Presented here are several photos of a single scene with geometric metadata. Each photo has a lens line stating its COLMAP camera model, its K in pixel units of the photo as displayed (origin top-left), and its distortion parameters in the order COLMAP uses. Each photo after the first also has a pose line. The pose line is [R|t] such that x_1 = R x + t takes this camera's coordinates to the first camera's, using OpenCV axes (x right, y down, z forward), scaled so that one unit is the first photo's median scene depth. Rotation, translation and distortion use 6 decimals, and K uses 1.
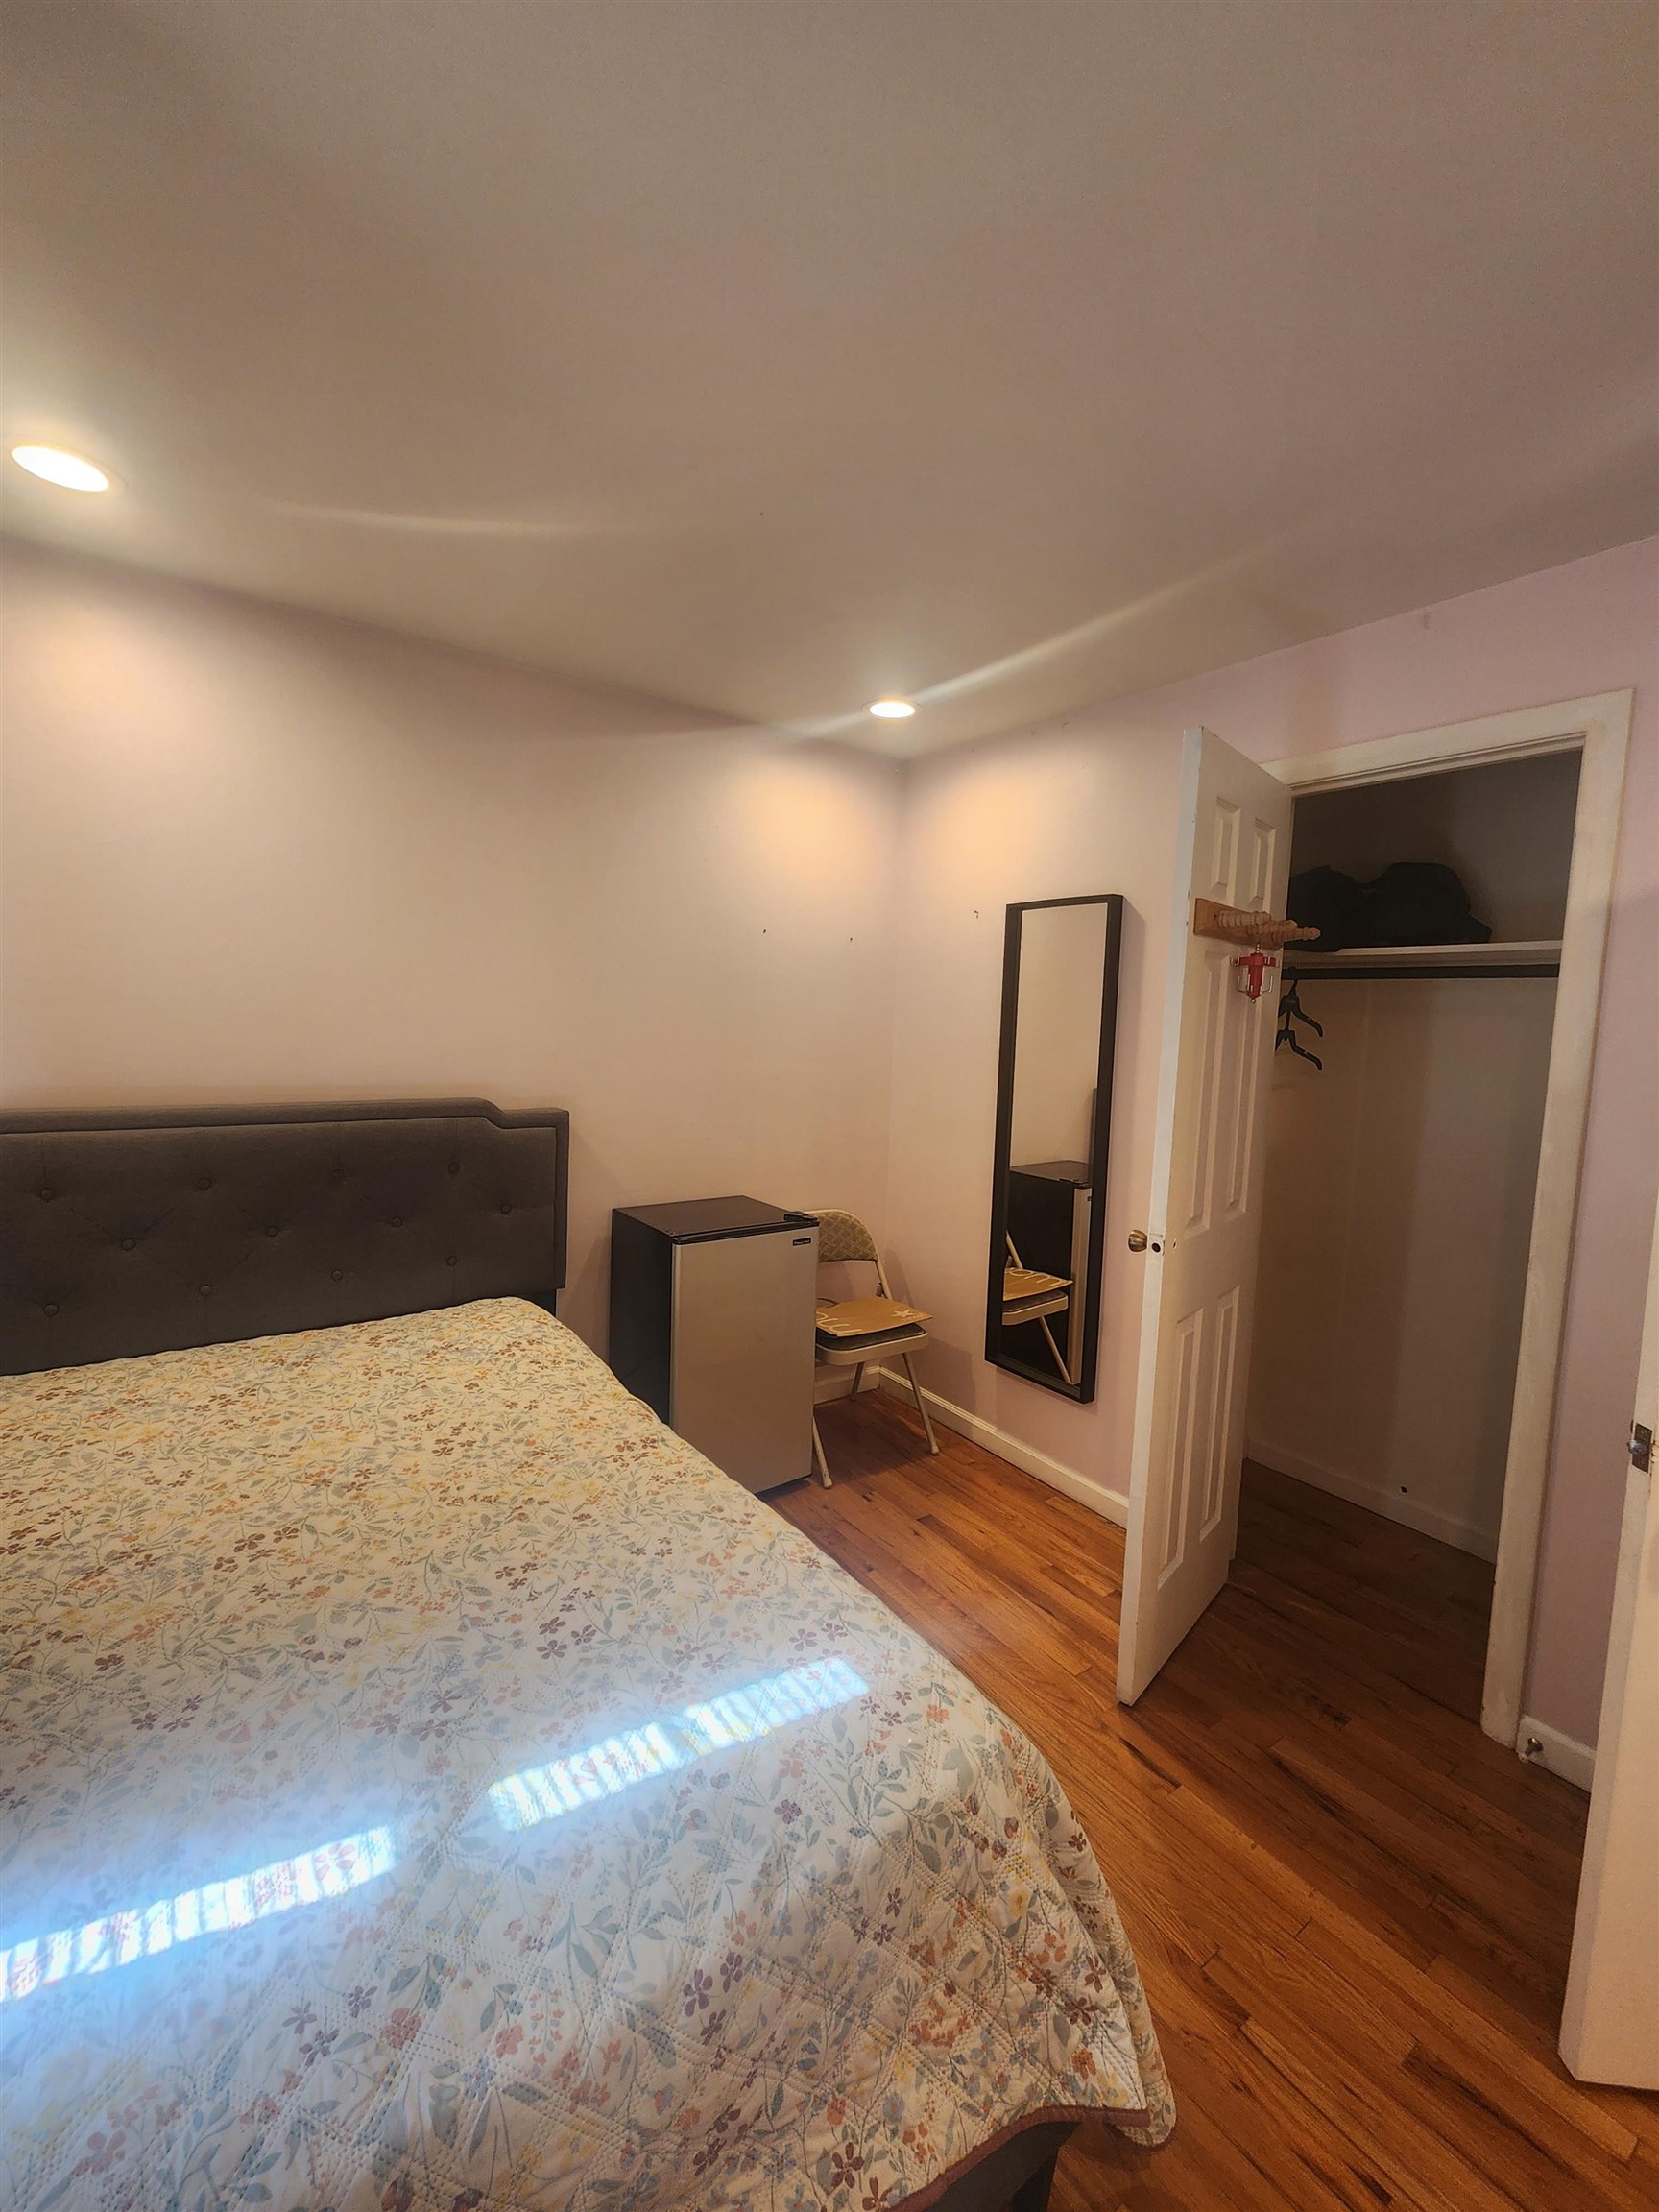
lens RADIAL K [[905.8, 0, 827.3], [0, 905.8, 1096.0], [0, 0, 1]] dist [-0.002230, -0.000935]
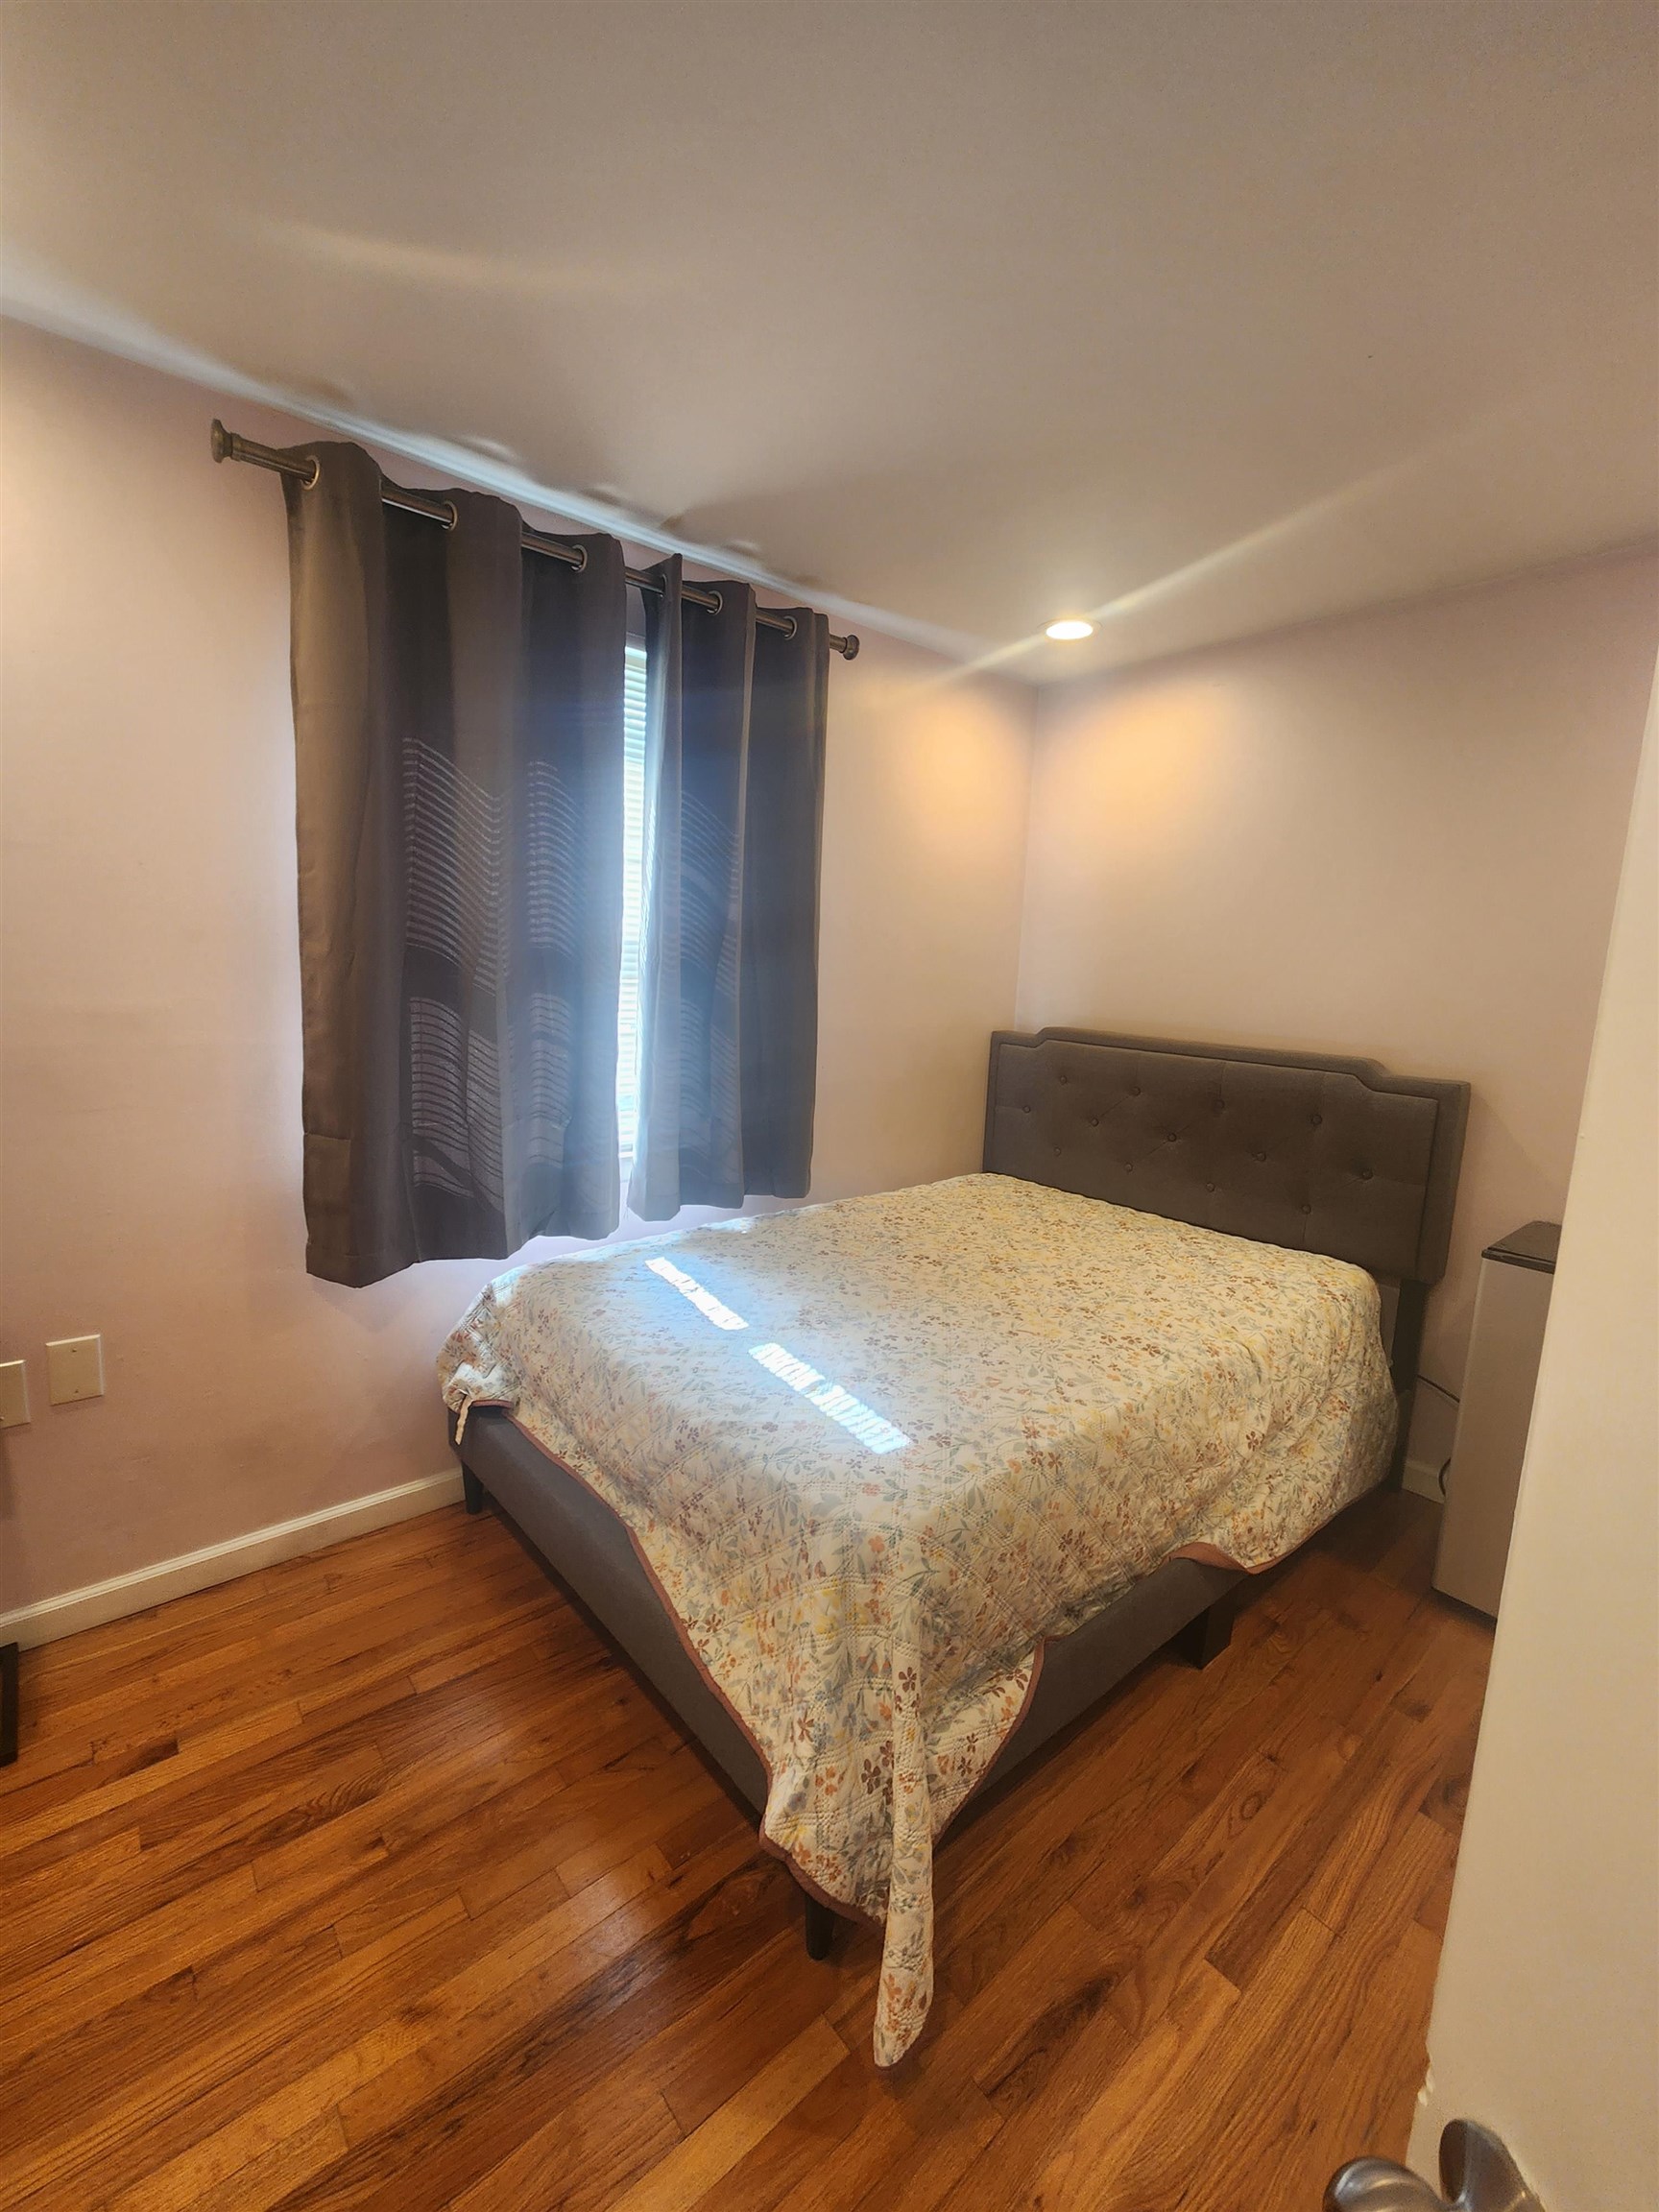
lens RADIAL K [[905.8, 0, 823.7], [0, 905.8, 1105.6], [0, 0, 1]] dist [-0.002230, -0.000935]
pose [[0.076365, 0.125211, -0.989187, 0.926443], [-0.133381, 0.984450, 0.114314, 0.033532], [0.988118, 0.123209, 0.091879, 0.563699]]
